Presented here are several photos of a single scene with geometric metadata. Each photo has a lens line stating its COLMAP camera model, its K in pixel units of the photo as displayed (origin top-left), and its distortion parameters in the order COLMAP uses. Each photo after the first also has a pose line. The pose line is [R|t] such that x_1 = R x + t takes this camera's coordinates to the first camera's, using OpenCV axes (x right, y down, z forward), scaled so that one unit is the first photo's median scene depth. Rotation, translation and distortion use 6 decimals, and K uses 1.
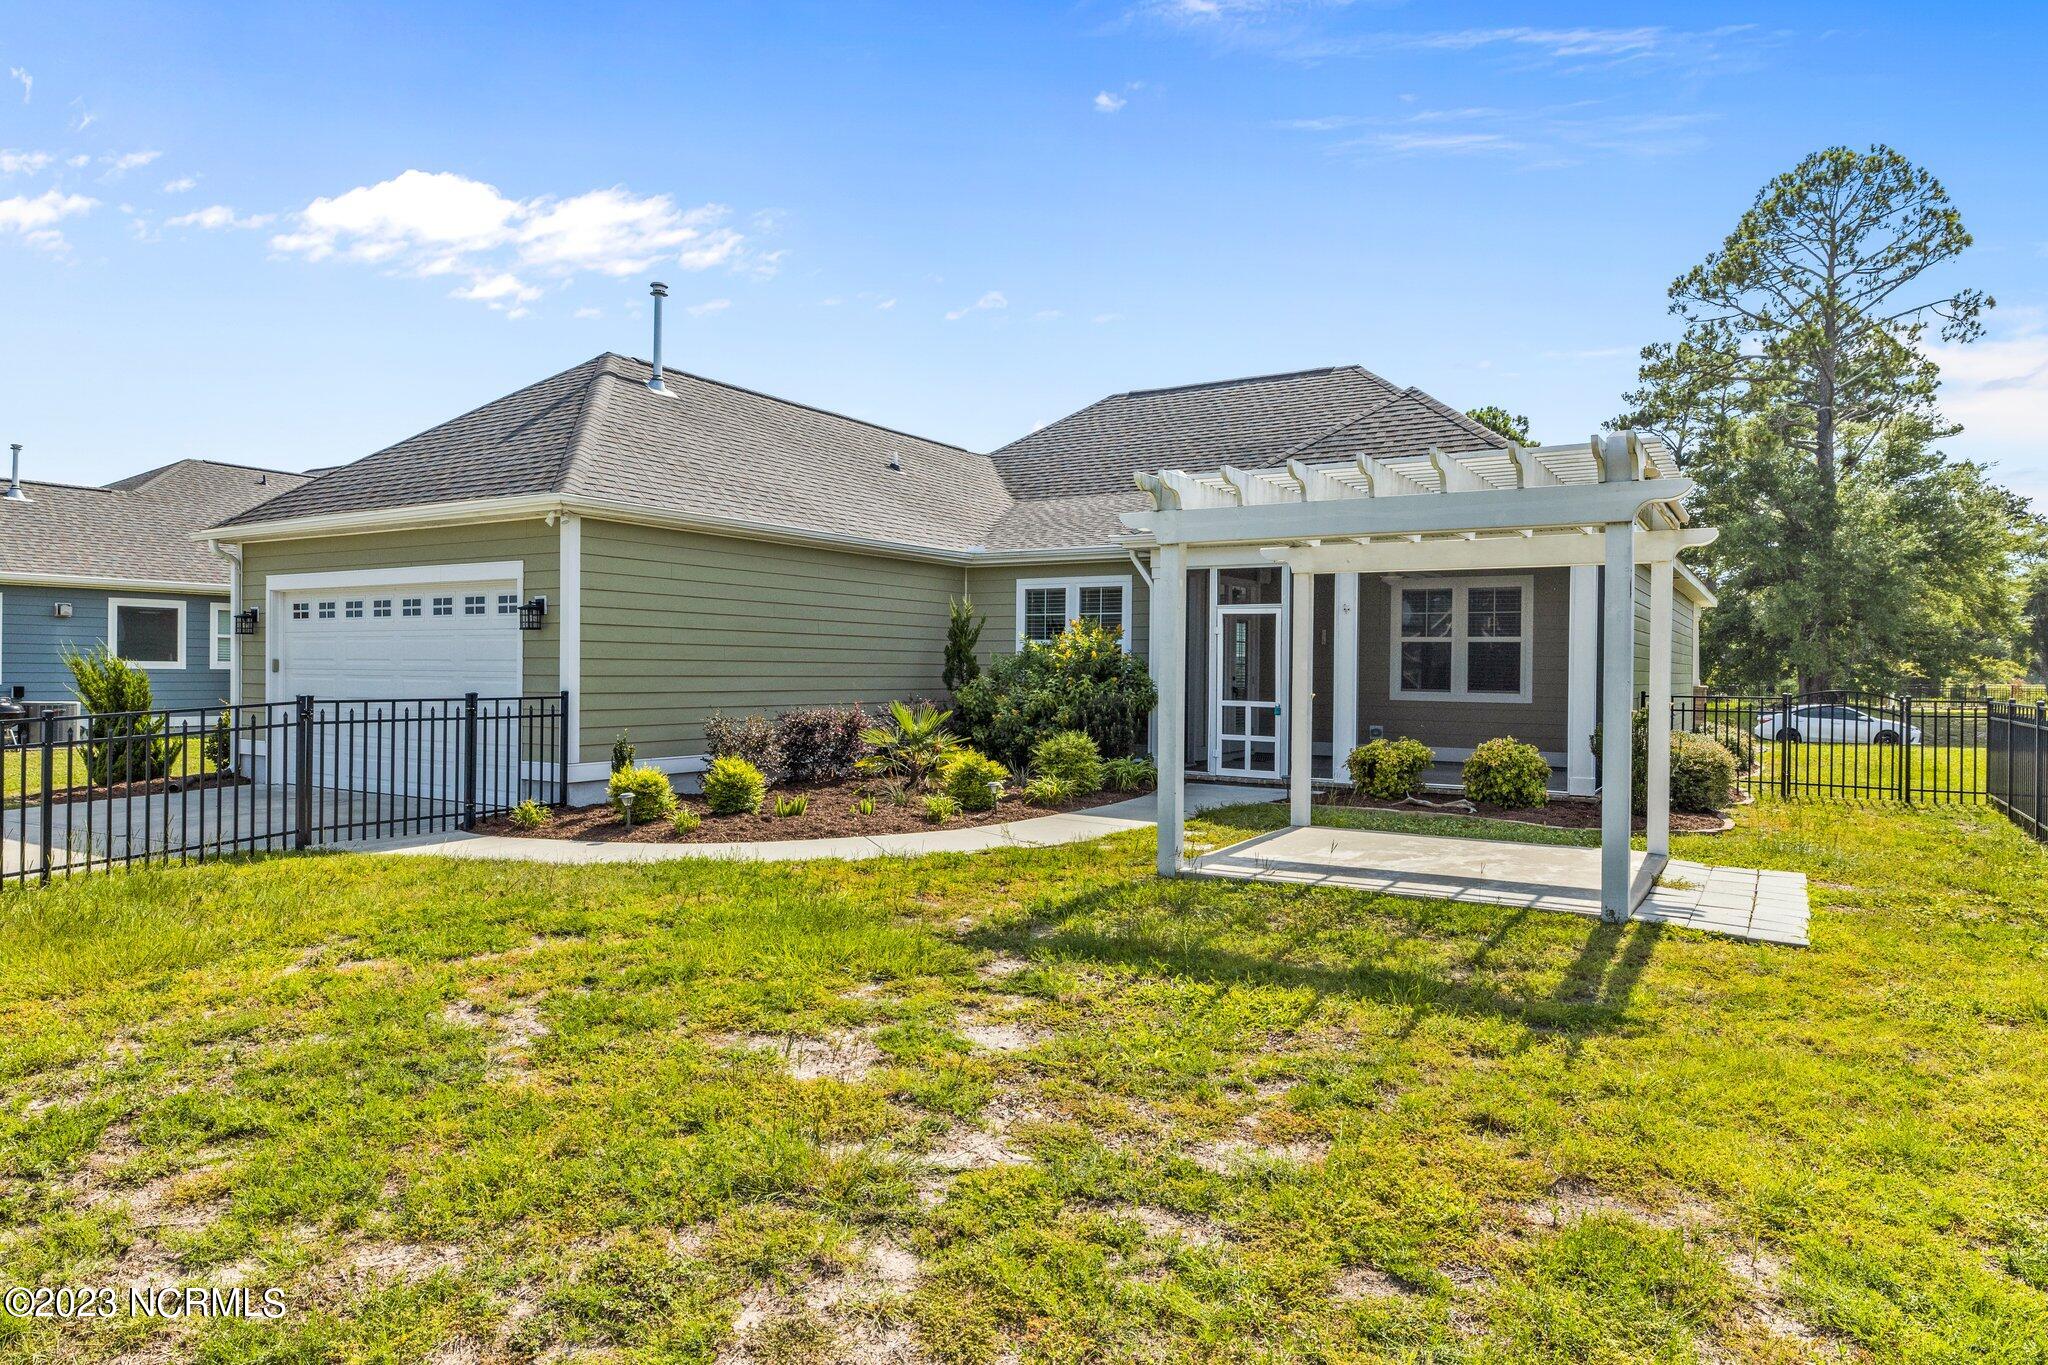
lens RADIAL K [[1211.9, 0, 1018.2], [0, 1211.9, 678.5], [0, 0, 1]] dist [-0.004762, 0.002817]
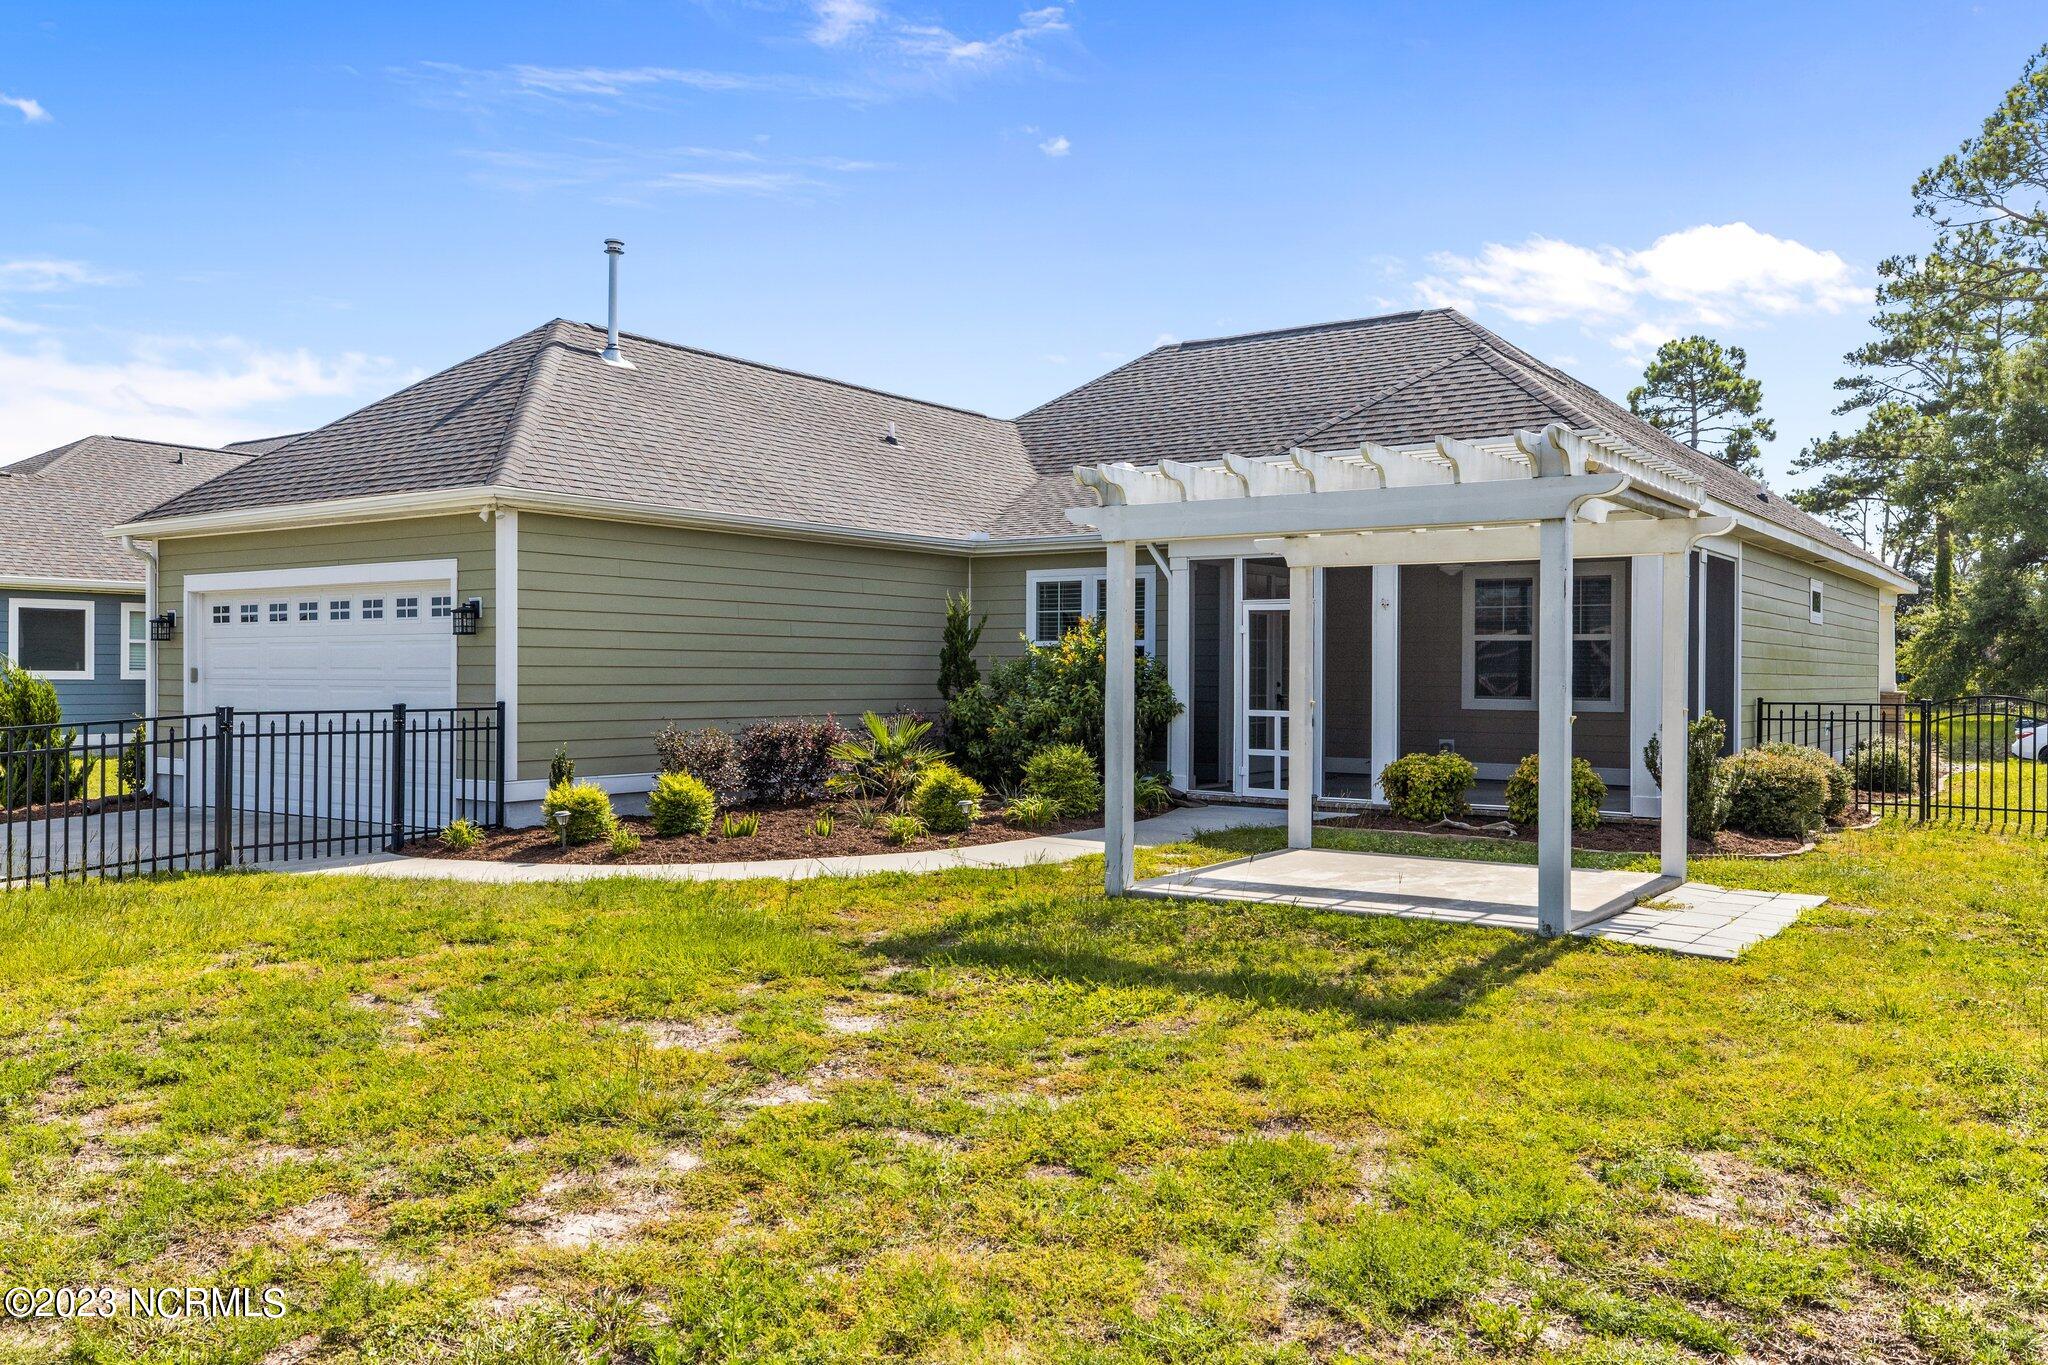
lens RADIAL K [[1539.4, 0, 1021.5], [0, 1539.4, 679.9], [0, 0, 1]] dist [-0.005071, 0.006003]
pose [[0.998381, -0.004730, -0.056676, 0.066016], [0.004490, 0.999980, -0.004362, 0.000599], [0.056695, 0.004100, 0.998383, -0.107866]]
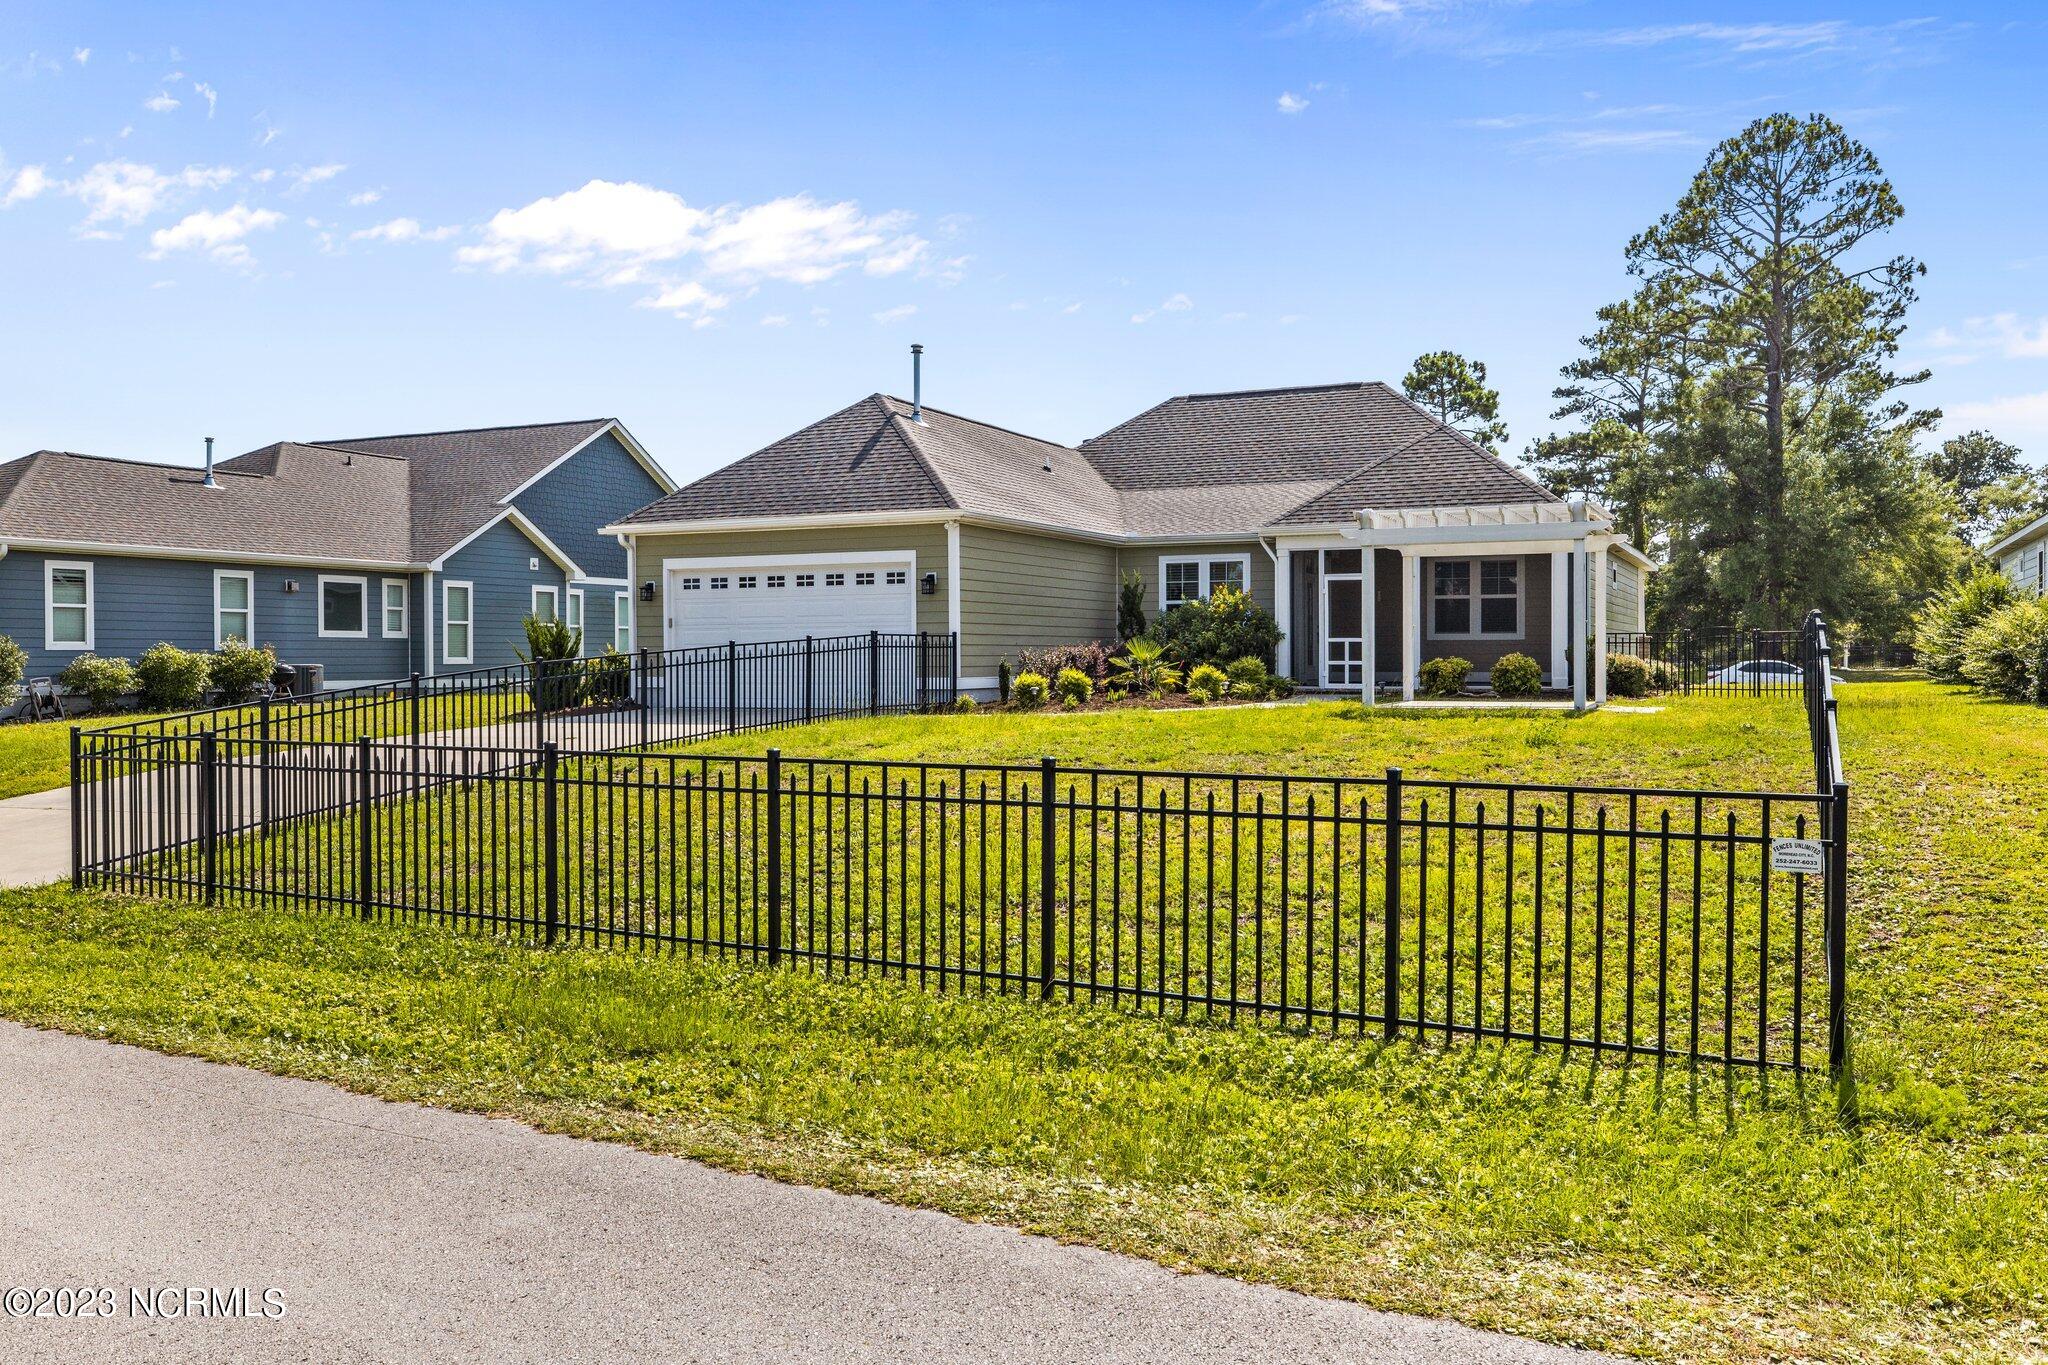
lens RADIAL K [[1549.6, 0, 1031.5], [0, 1549.6, 674.1], [0, 0, 1]] dist [0.002800, -0.009228]
pose [[0.992856, -0.016206, 0.118212, -0.407037], [0.015525, 0.999857, 0.006675, 0.042446], [-0.118303, -0.004792, 0.992966, -0.824914]]
